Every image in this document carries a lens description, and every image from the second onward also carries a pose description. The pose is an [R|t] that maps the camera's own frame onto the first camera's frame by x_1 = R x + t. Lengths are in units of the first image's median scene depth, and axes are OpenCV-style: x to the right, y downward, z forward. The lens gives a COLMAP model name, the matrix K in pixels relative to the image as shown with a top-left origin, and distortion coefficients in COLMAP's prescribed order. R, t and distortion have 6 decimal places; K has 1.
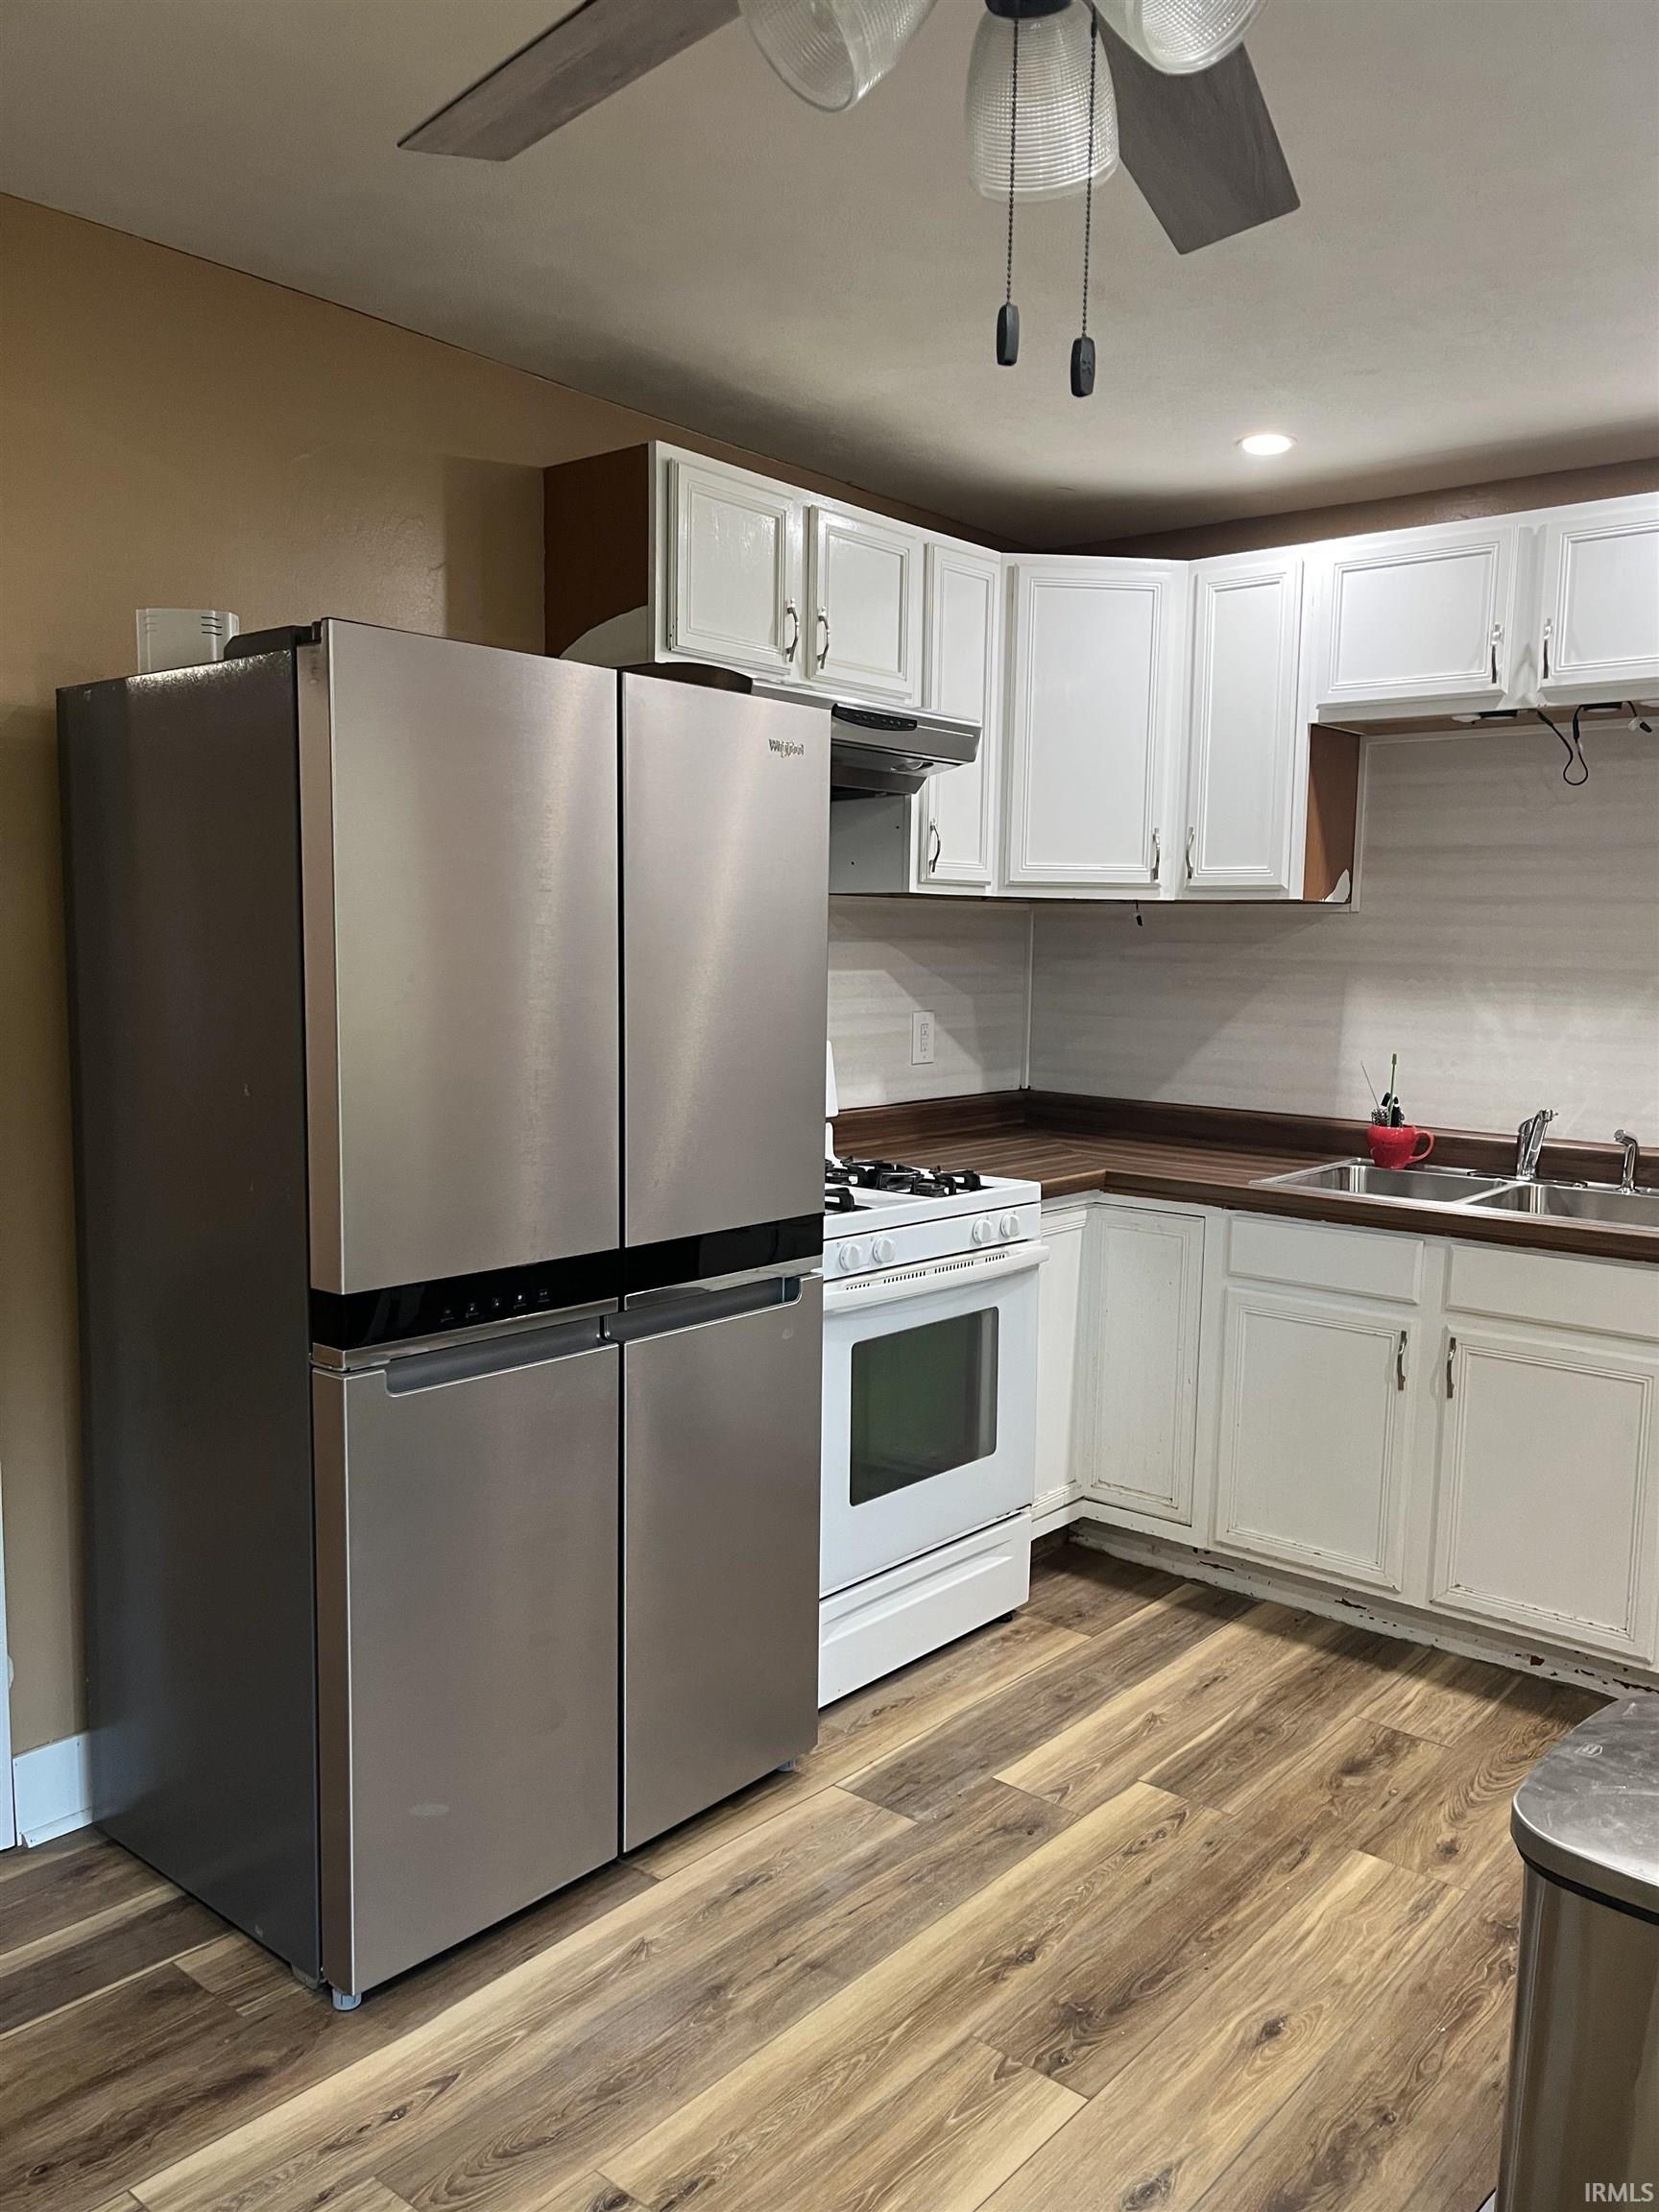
lens RADIAL K [[1670.4, 0, 837.3], [0, 1670.4, 1120.4], [0, 0, 1]] dist [0.073229, -0.103110]
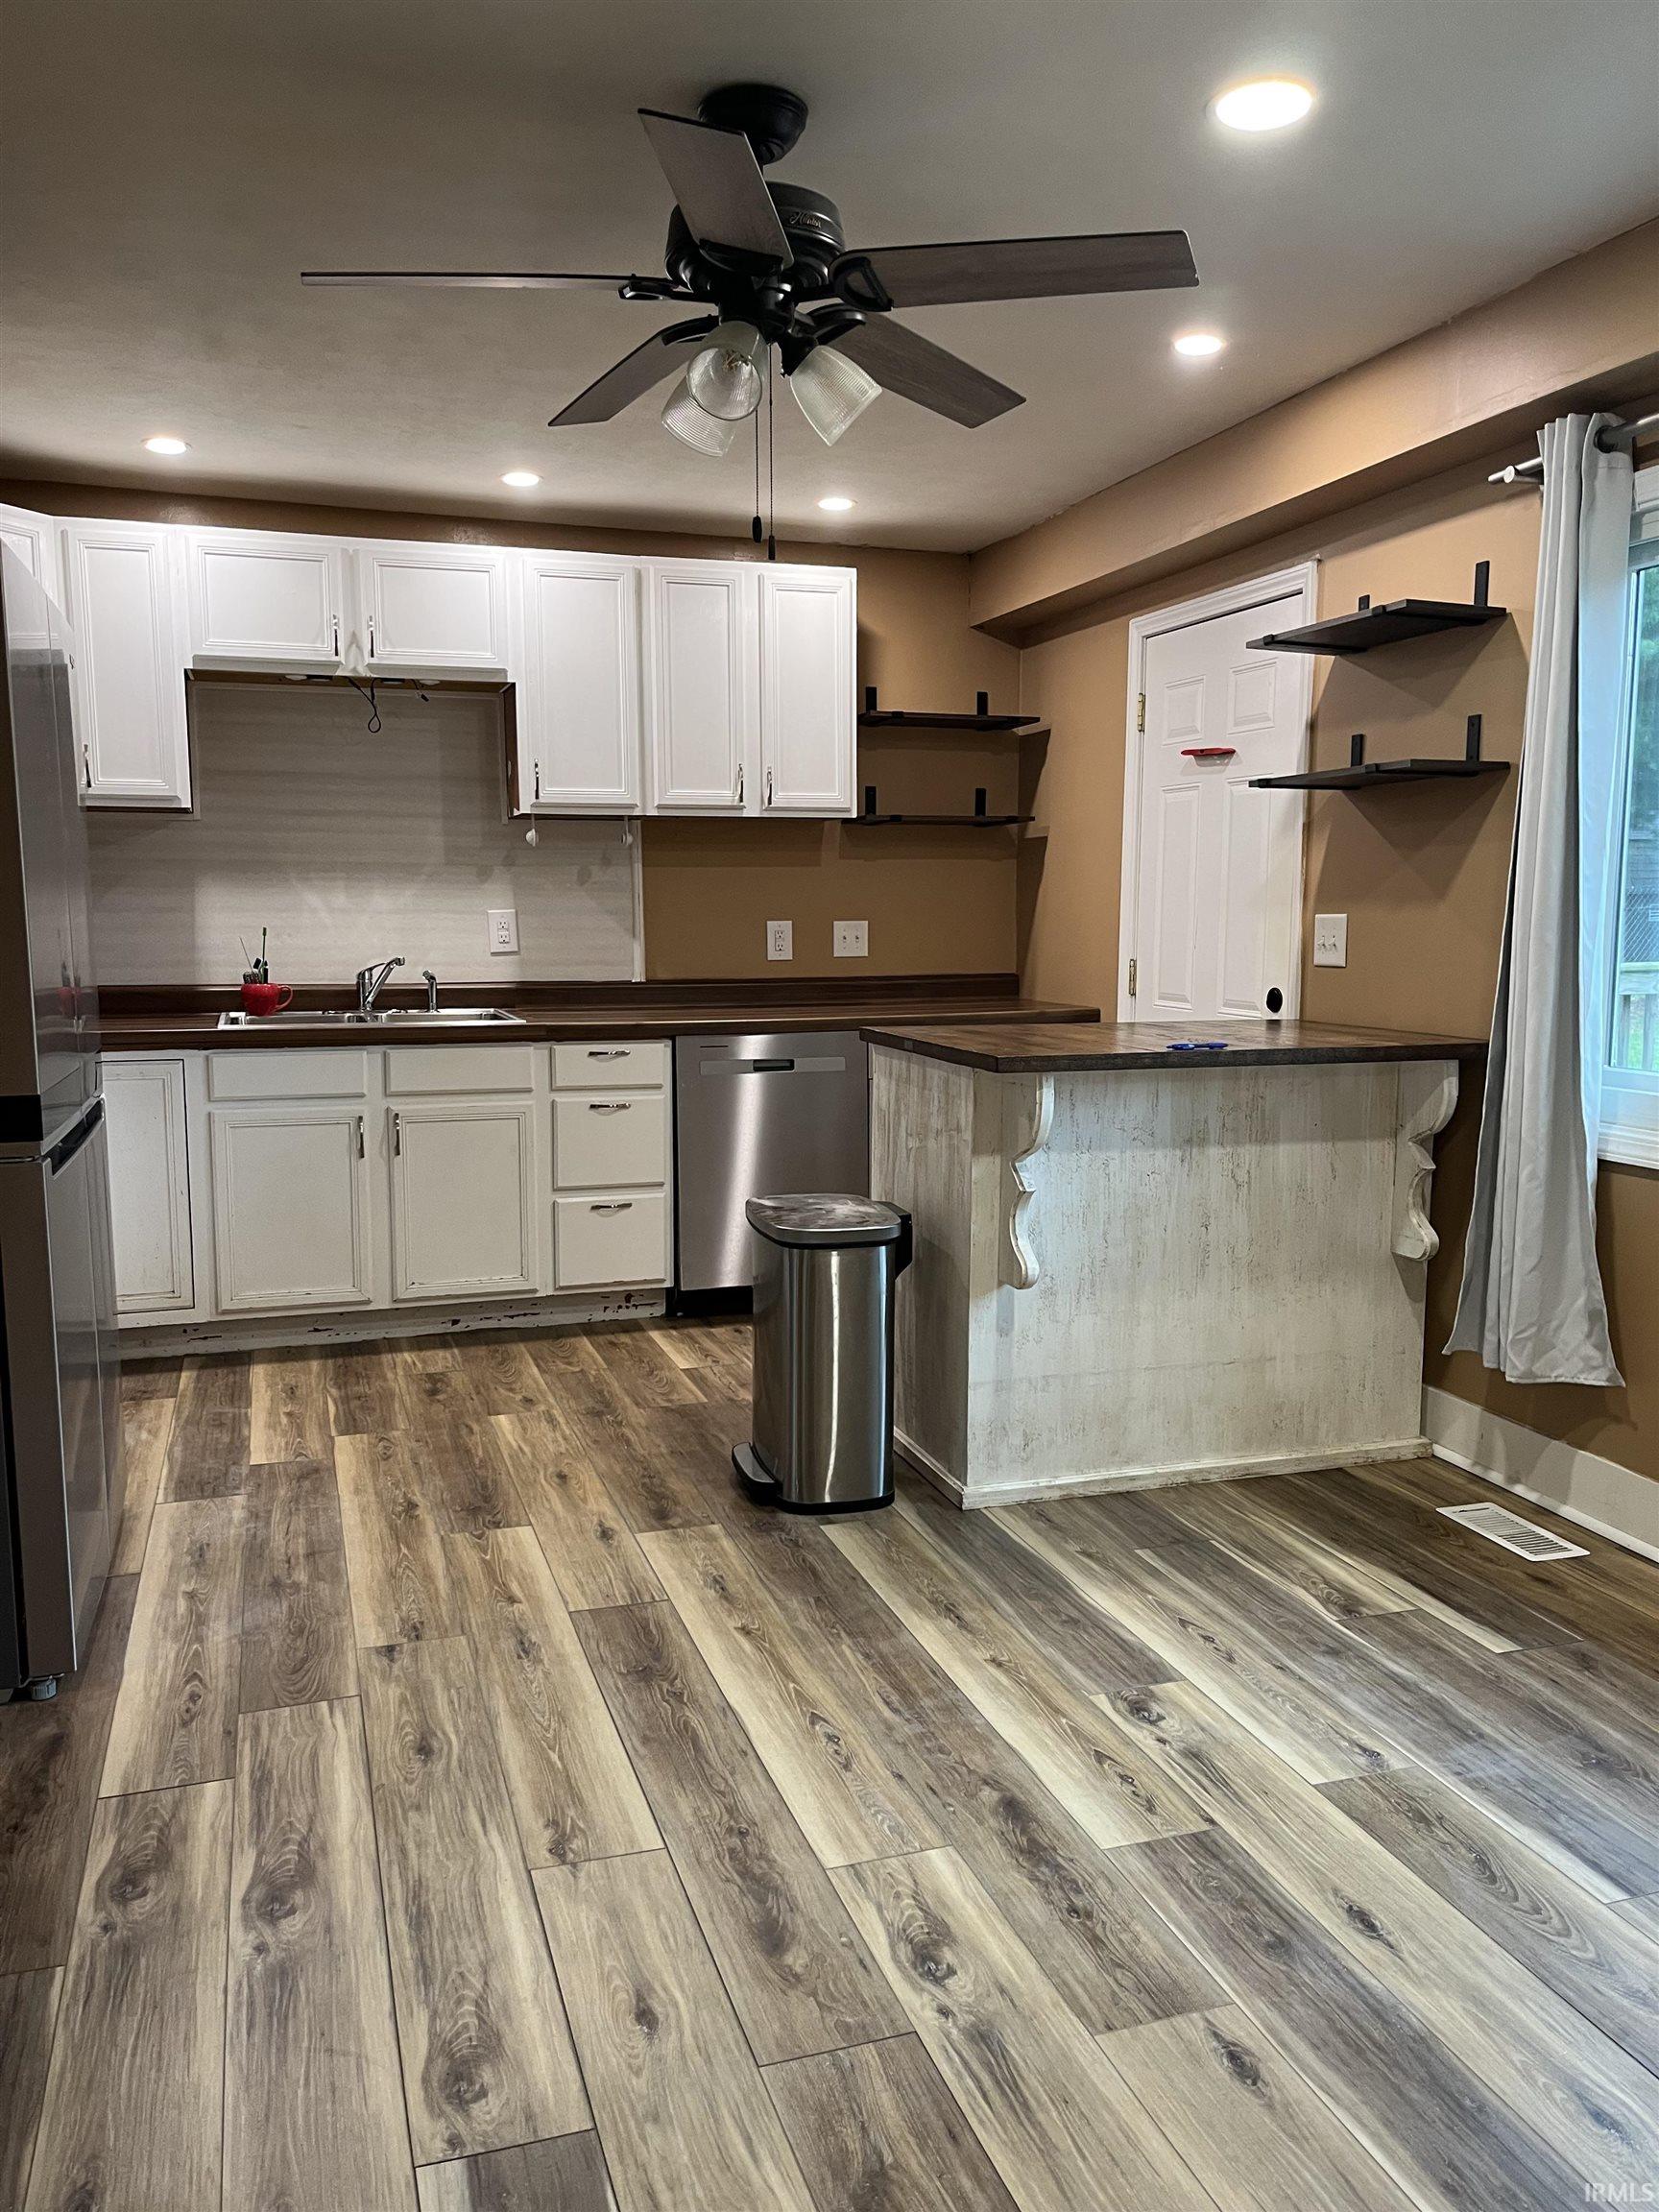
lens RADIAL K [[1670.4, 0, 809.5], [0, 1670.4, 1108.8], [0, 0, 1]] dist [0.073229, -0.103110]
pose [[0.542078, -0.122948, 0.831286, -0.616993], [0.102560, 0.991523, 0.079768, 0.044451], [-0.834046, 0.042016, 0.550092, -0.087647]]
